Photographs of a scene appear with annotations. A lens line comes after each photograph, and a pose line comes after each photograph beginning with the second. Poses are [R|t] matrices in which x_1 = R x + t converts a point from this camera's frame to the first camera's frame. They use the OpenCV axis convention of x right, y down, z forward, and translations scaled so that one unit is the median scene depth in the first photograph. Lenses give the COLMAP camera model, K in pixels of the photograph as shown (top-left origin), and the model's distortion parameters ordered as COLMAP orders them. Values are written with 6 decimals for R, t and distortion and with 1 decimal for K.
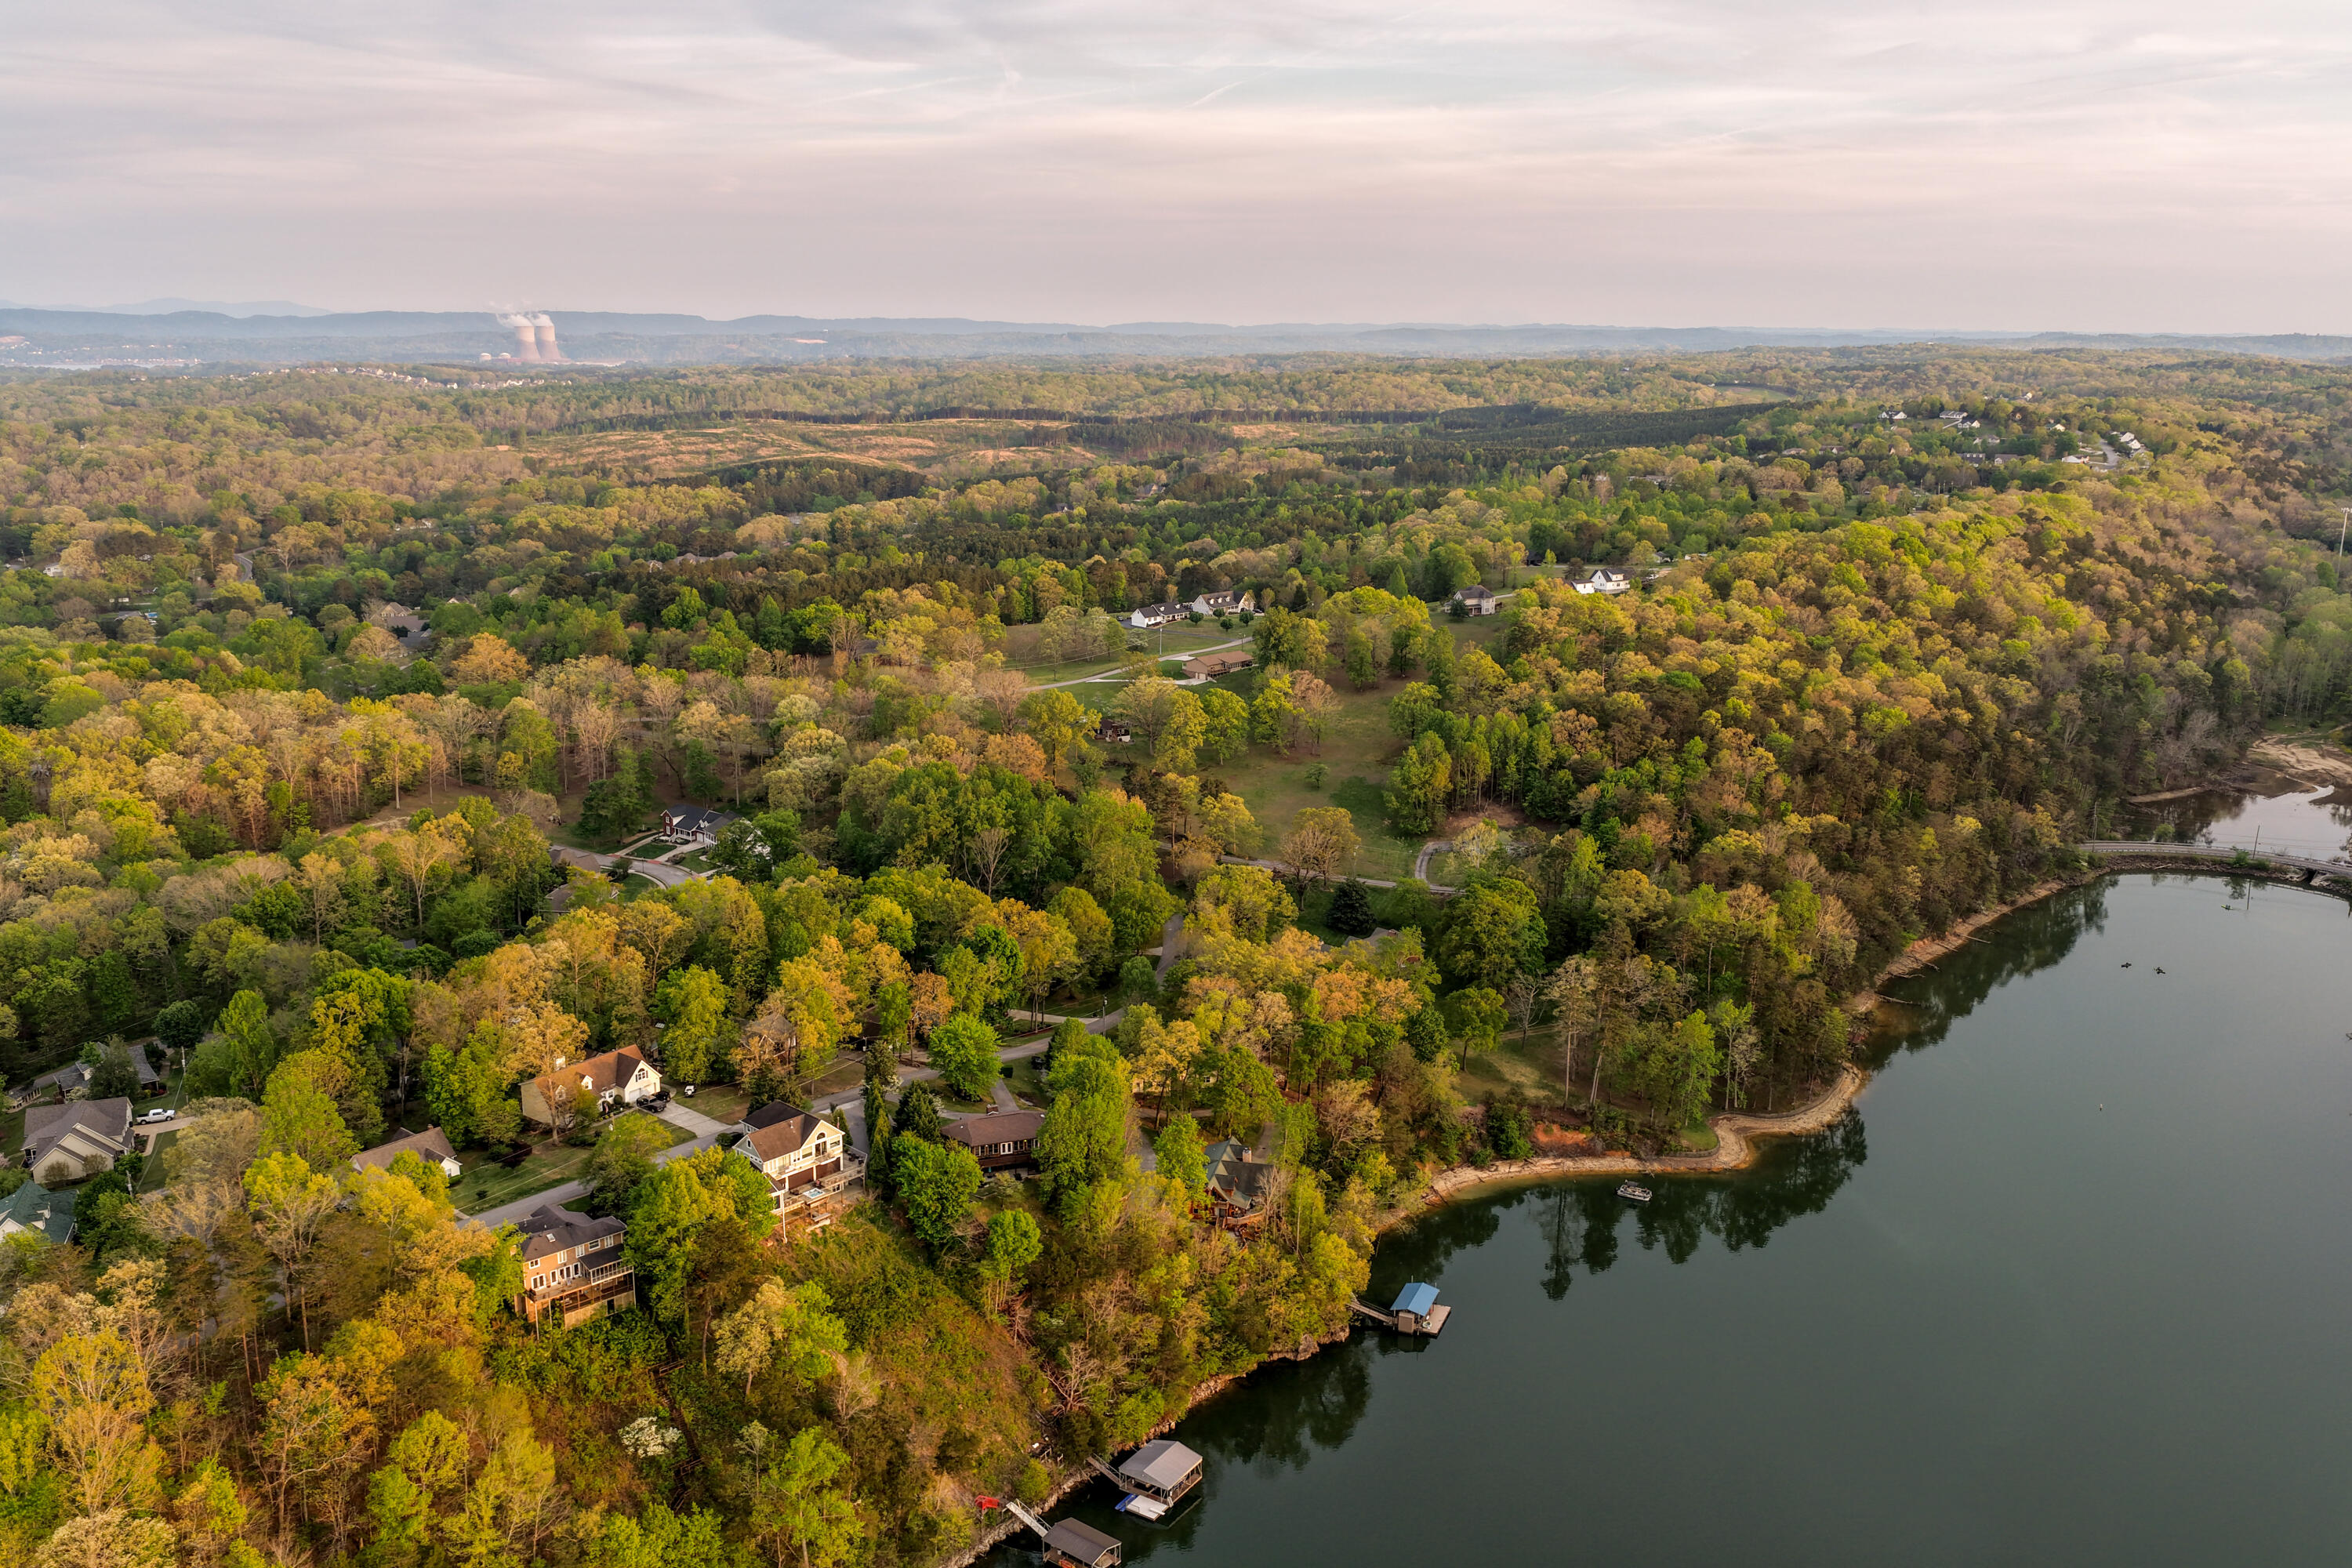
lens RADIAL K [[1891.1, 0, 1180.4], [0, 1891.1, 775.4], [0, 0, 1]] dist [0.002647, 0.009202]
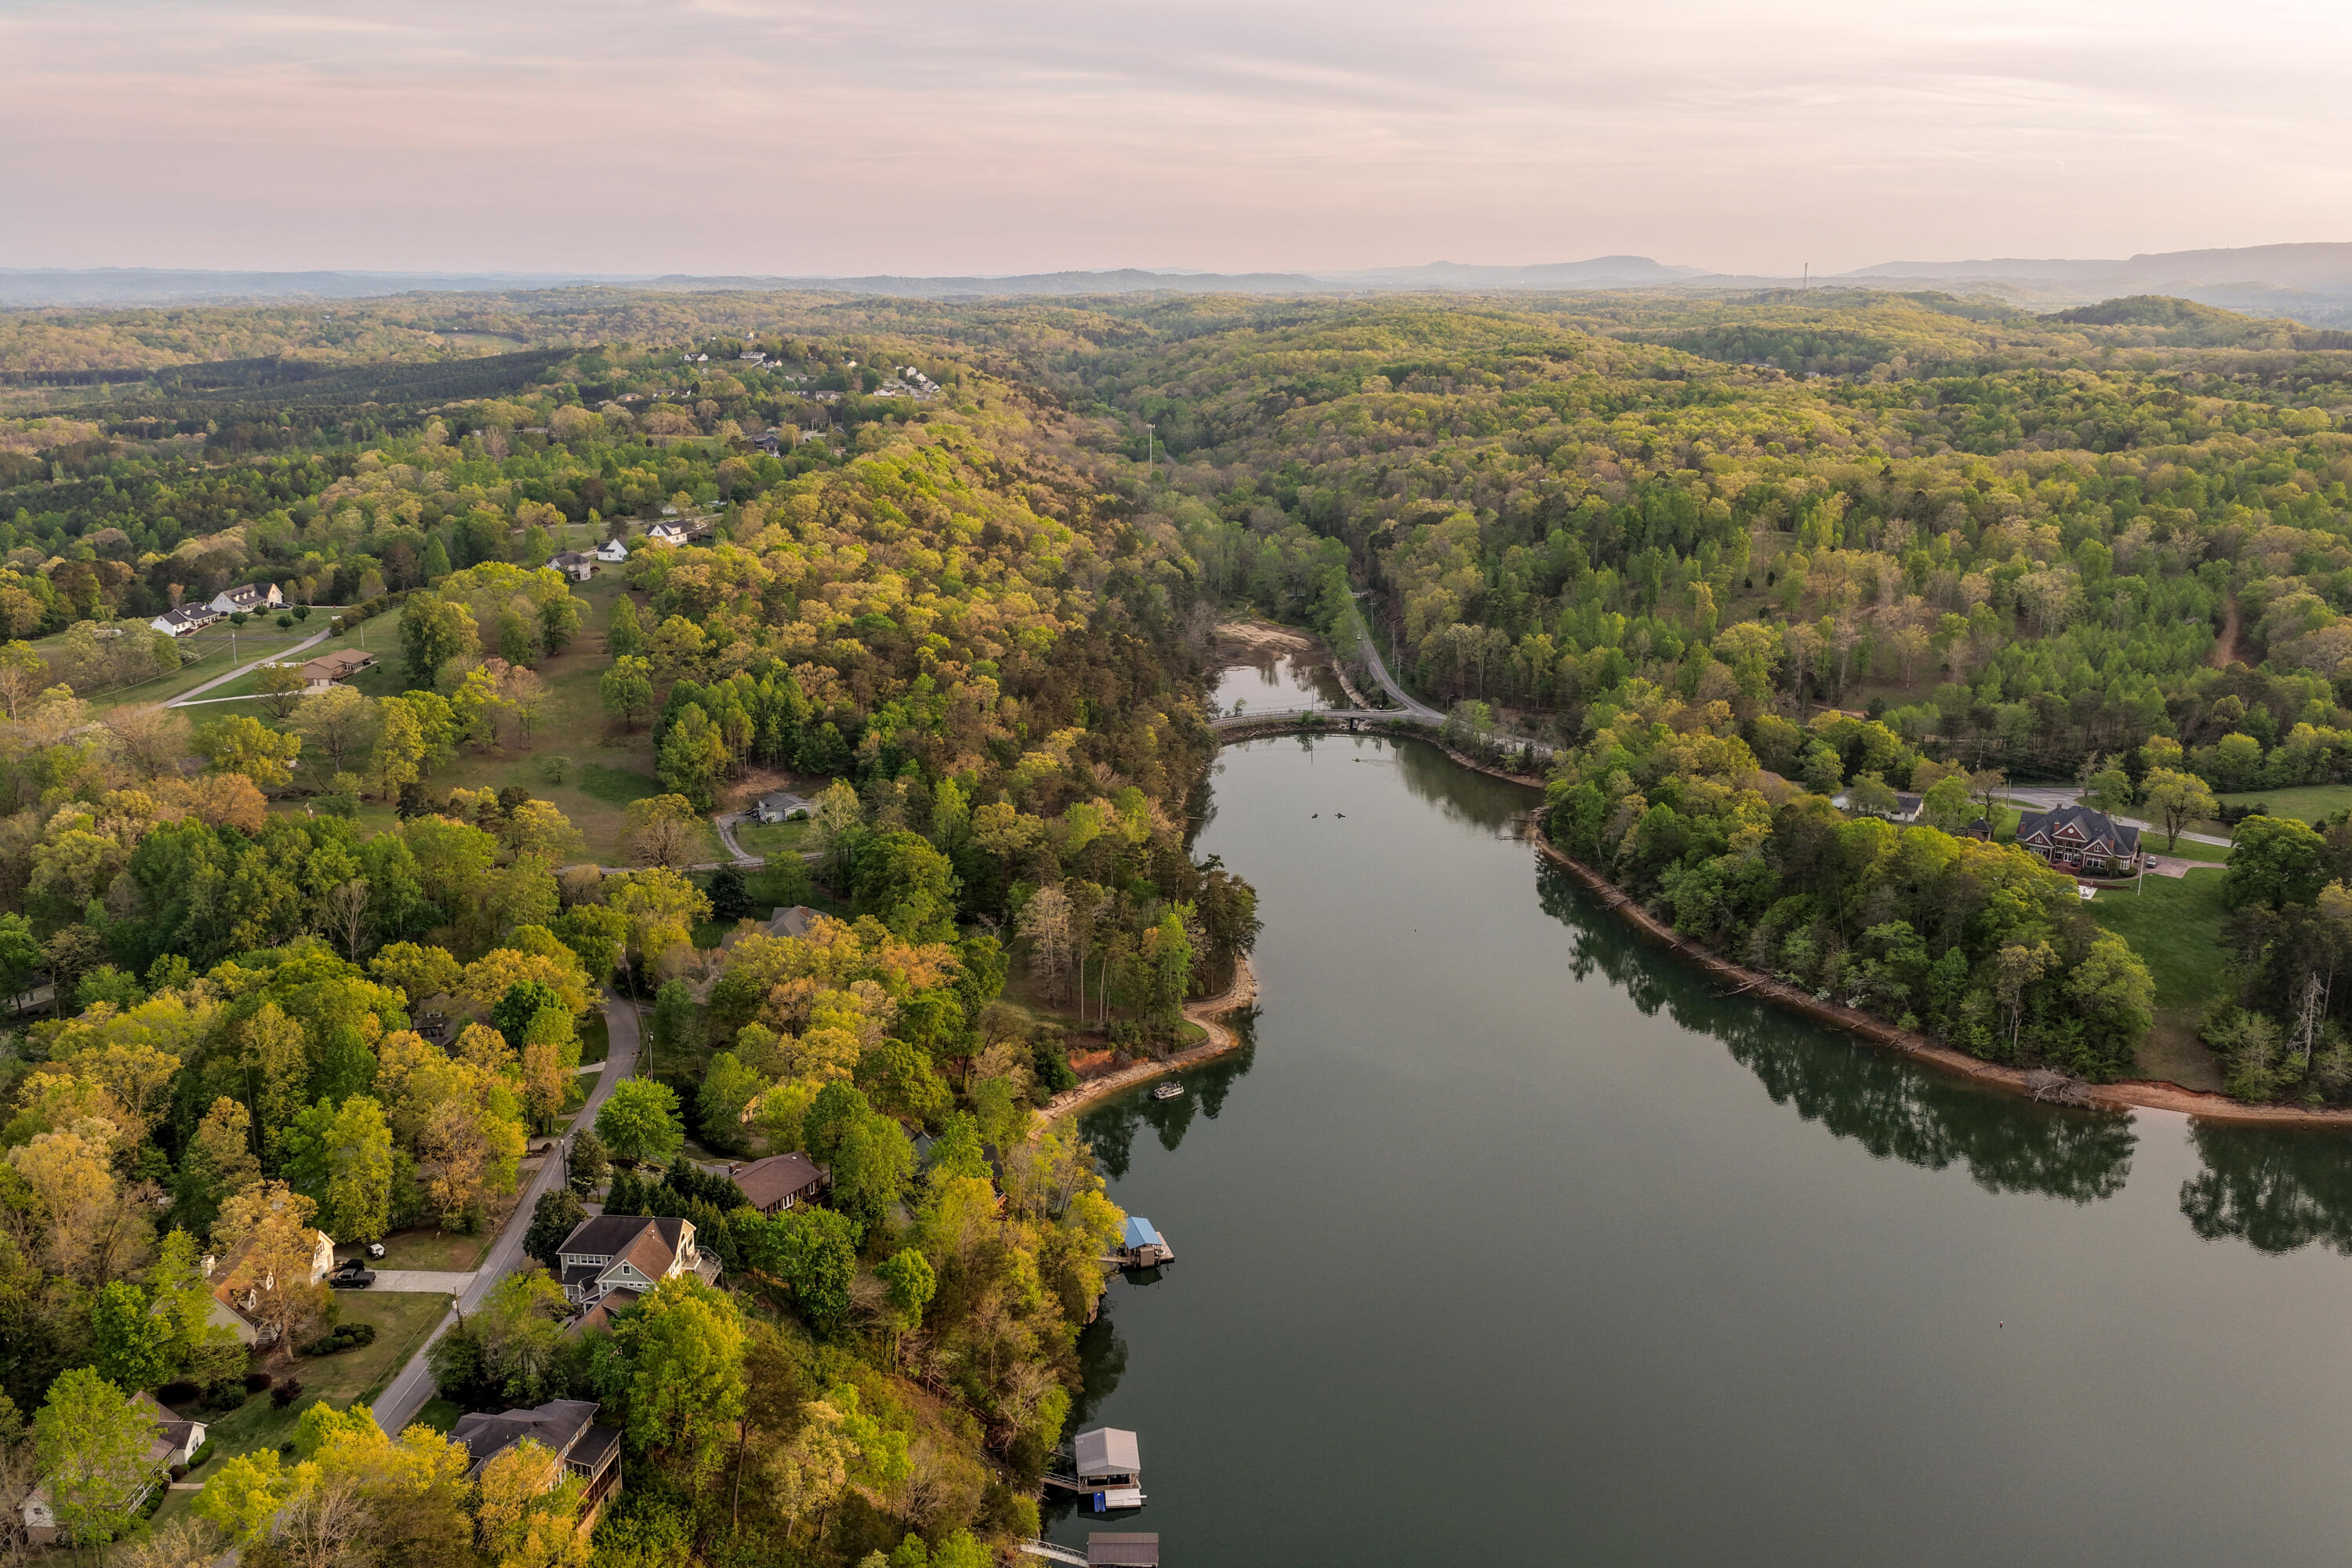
lens RADIAL K [[1891.1, 0, 1173.6], [0, 1891.1, 782.2], [0, 0, 1]] dist [0.002647, 0.009202]
pose [[0.801003, -0.161063, 0.576588, -0.205434], [0.142998, 0.986725, 0.076976, -0.020129], [-0.581331, 0.020793, 0.813401, 0.074985]]
